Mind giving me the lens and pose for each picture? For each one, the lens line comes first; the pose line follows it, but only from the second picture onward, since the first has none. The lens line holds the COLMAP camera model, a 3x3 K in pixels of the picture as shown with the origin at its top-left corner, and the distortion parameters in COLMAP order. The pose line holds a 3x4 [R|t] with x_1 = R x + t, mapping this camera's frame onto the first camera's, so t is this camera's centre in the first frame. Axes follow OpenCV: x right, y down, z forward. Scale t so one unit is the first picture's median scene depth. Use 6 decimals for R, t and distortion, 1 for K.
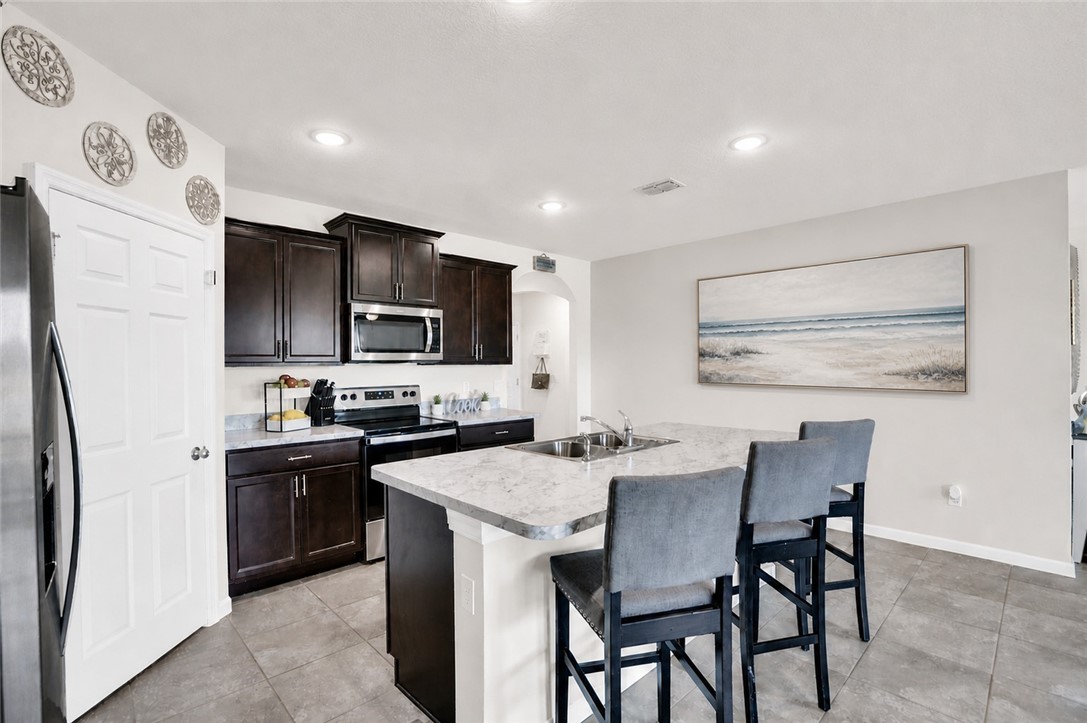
lens RADIAL K [[508.3, 0, 546.8], [0, 508.3, 359.2], [0, 0, 1]] dist [-0.012974, 0.001189]
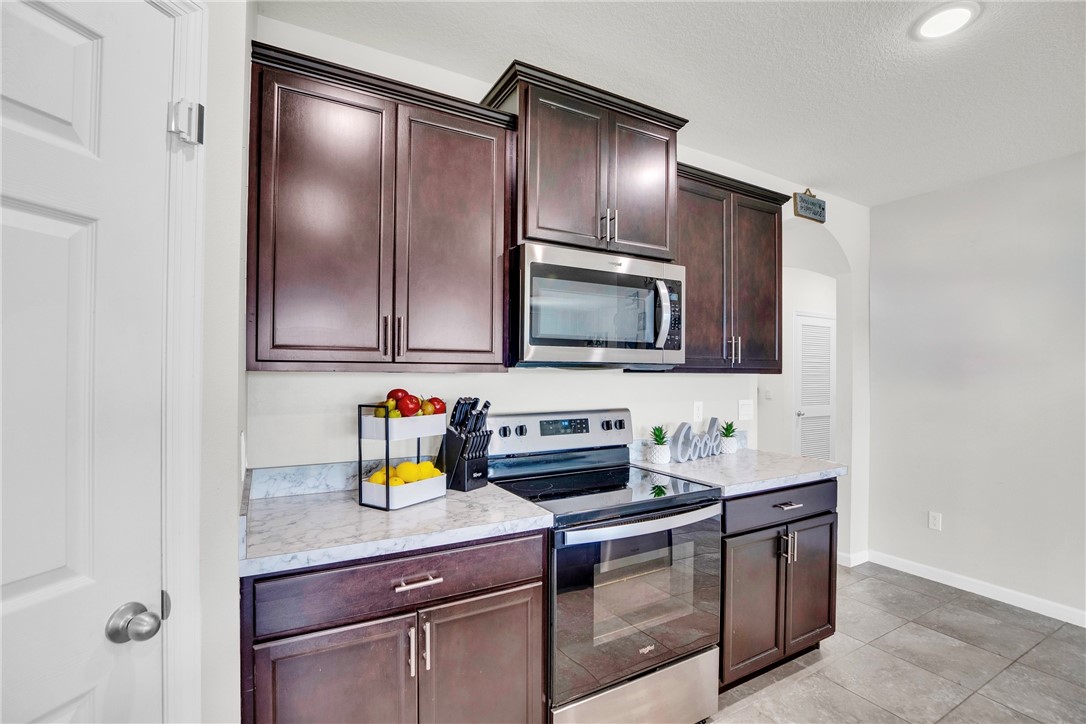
lens RADIAL K [[501.2, 0, 552.4], [0, 501.2, 367.5], [0, 0, 1]] dist [-0.018334, -0.000020]
pose [[0.971659, 0.011864, -0.236089, -0.234418], [-0.011754, 0.999929, 0.001873, 0.006528], [0.236095, 0.000955, 0.971730, 0.514310]]
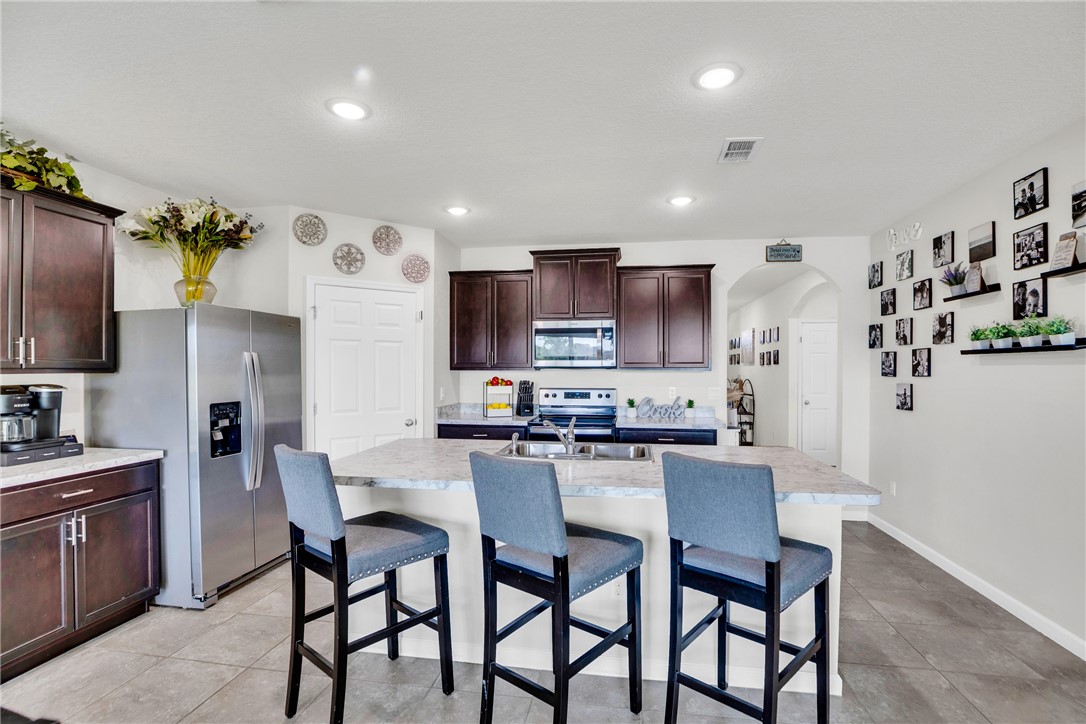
lens RADIAL K [[501.2, 0, 543.8], [0, 501.2, 363.1], [0, 0, 1]] dist [-0.018334, -0.000020]
pose [[0.589128, -0.001951, -0.808038, 0.618651], [0.001787, 0.999998, -0.001111, -0.004156], [0.808038, -0.000789, 0.589130, 0.267441]]
